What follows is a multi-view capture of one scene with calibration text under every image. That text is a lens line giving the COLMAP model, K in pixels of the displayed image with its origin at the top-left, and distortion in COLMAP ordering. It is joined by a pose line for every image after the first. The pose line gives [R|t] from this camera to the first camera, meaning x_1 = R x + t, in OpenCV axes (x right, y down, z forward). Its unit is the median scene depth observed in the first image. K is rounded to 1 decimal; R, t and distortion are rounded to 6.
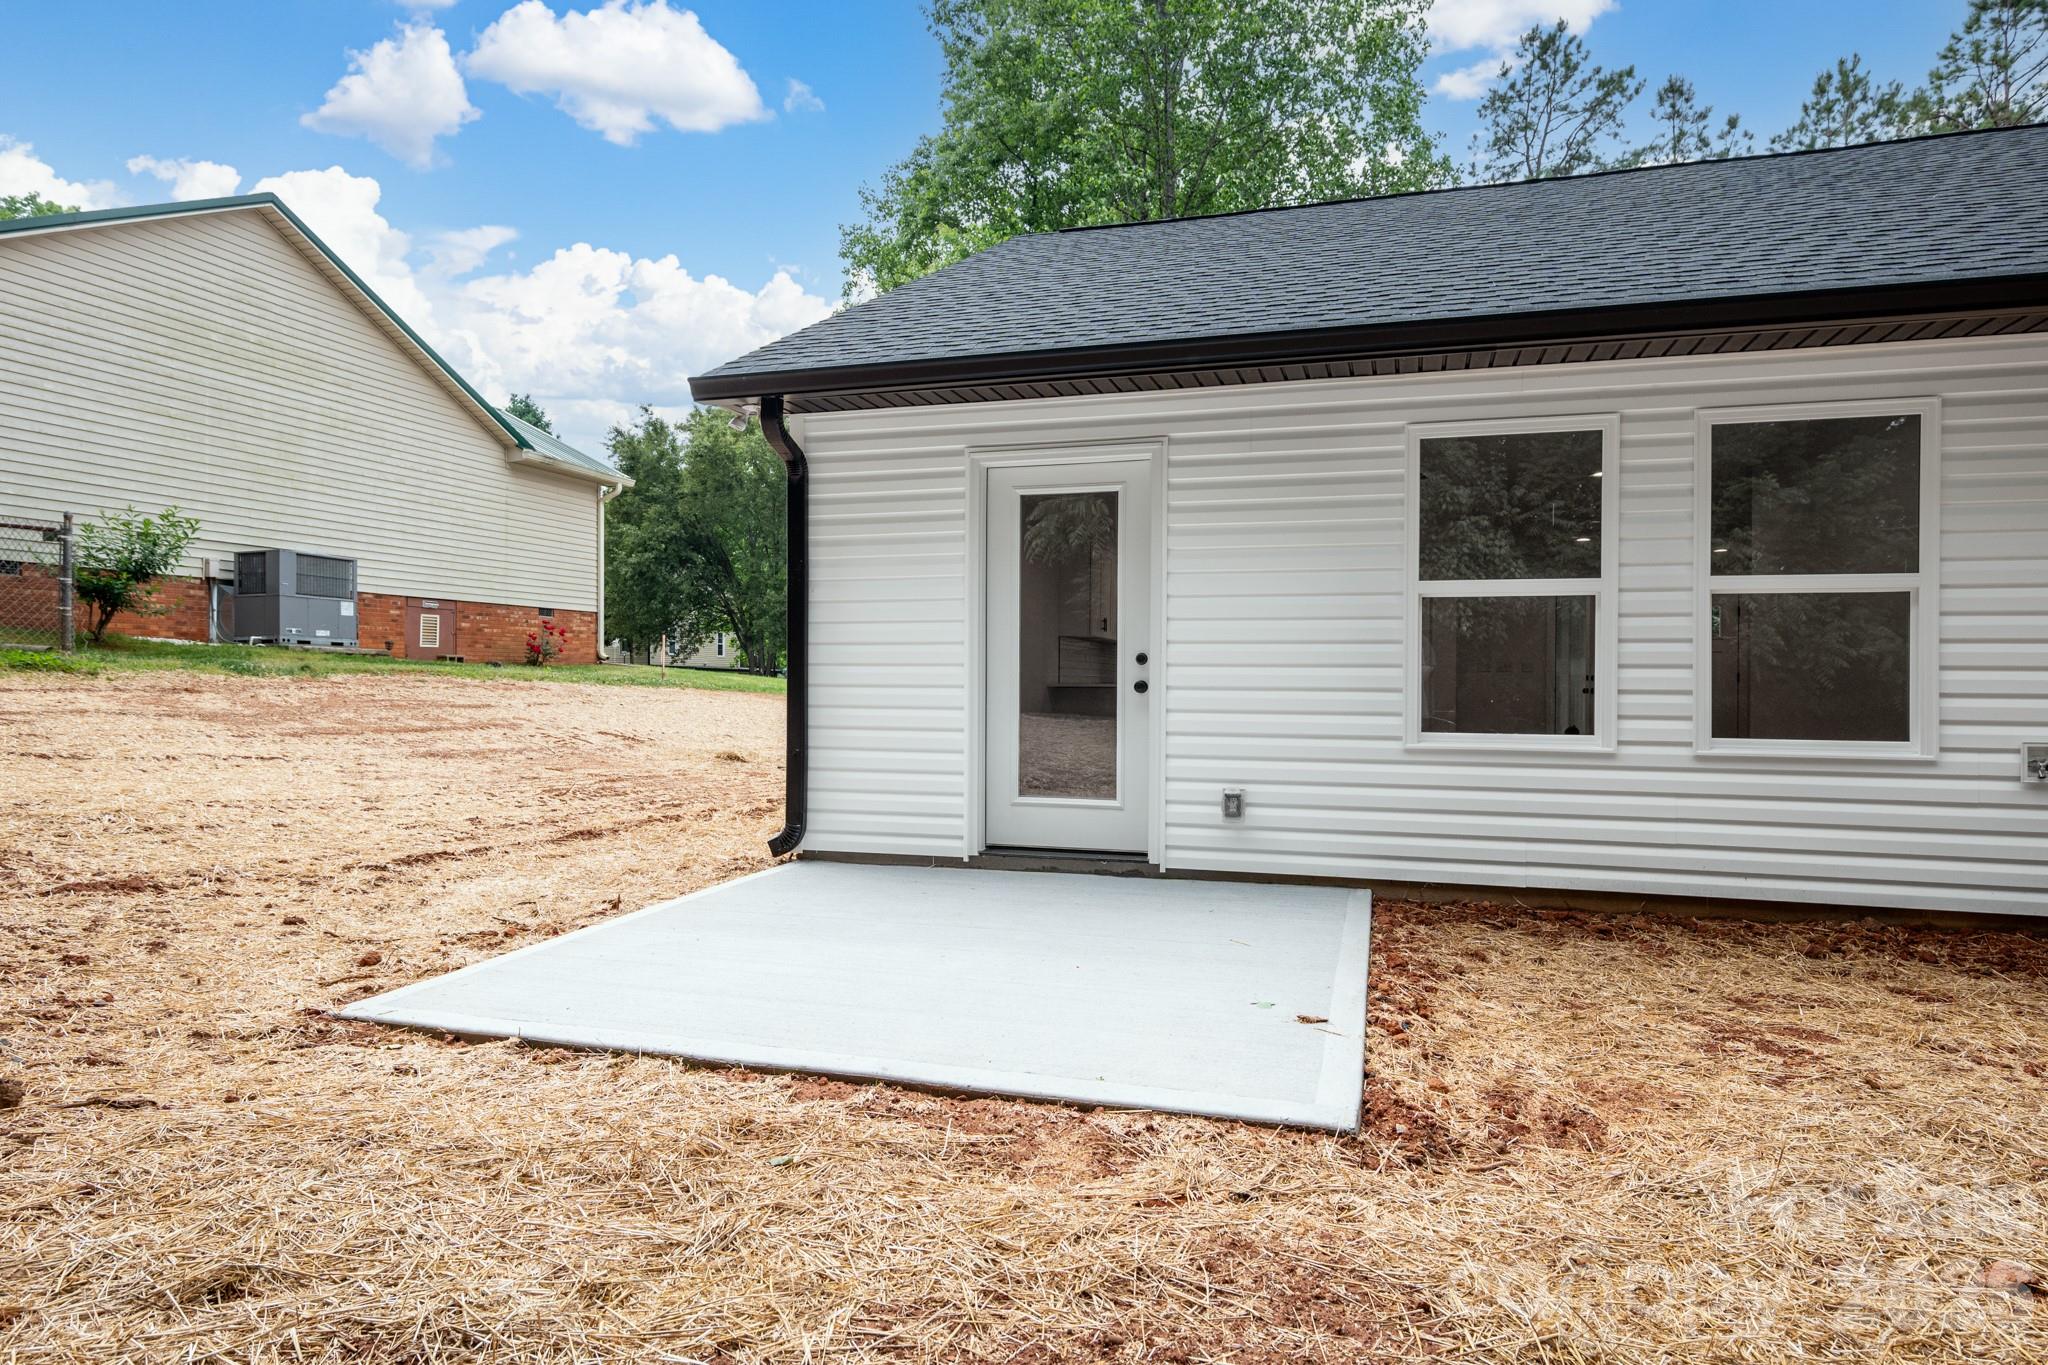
lens RADIAL K [[1167.7, 0, 1024.0], [0, 1167.7, 682.5], [0, 0, 1]] dist [-0.001212, 0.000153]
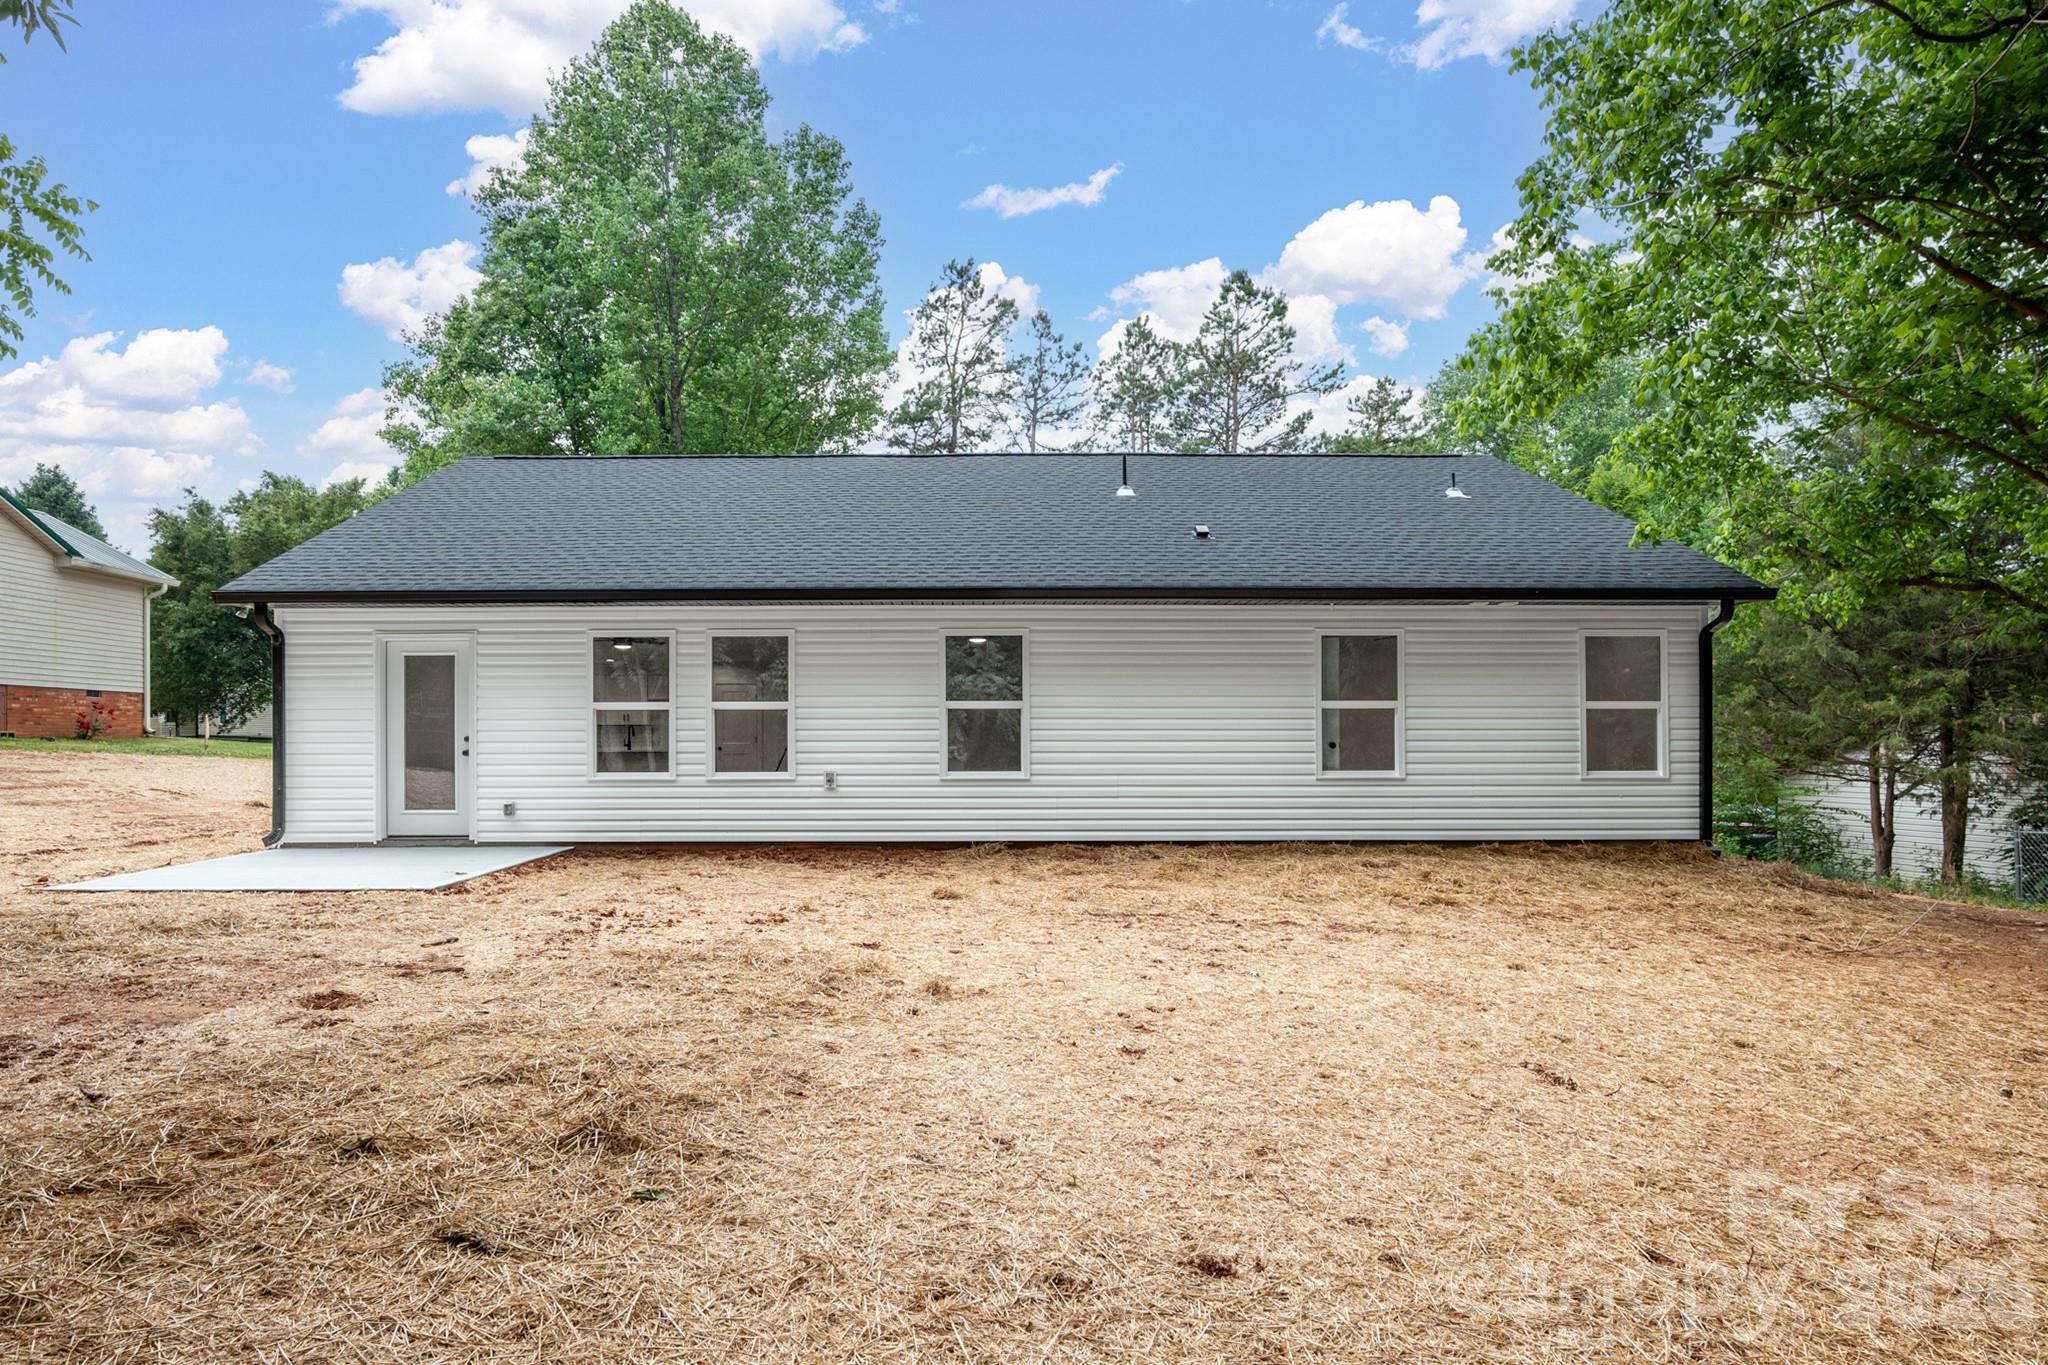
lens RADIAL K [[1094.2, 0, 961.9], [0, 1094.2, 732.4], [0, 0, 1]] dist [-0.051706, 0.026459]
pose [[0.953077, -0.007129, 0.302645, 0.186977], [0.010644, 0.999894, -0.009967, -0.002137], [-0.302542, 0.012721, 0.953051, -0.556228]]
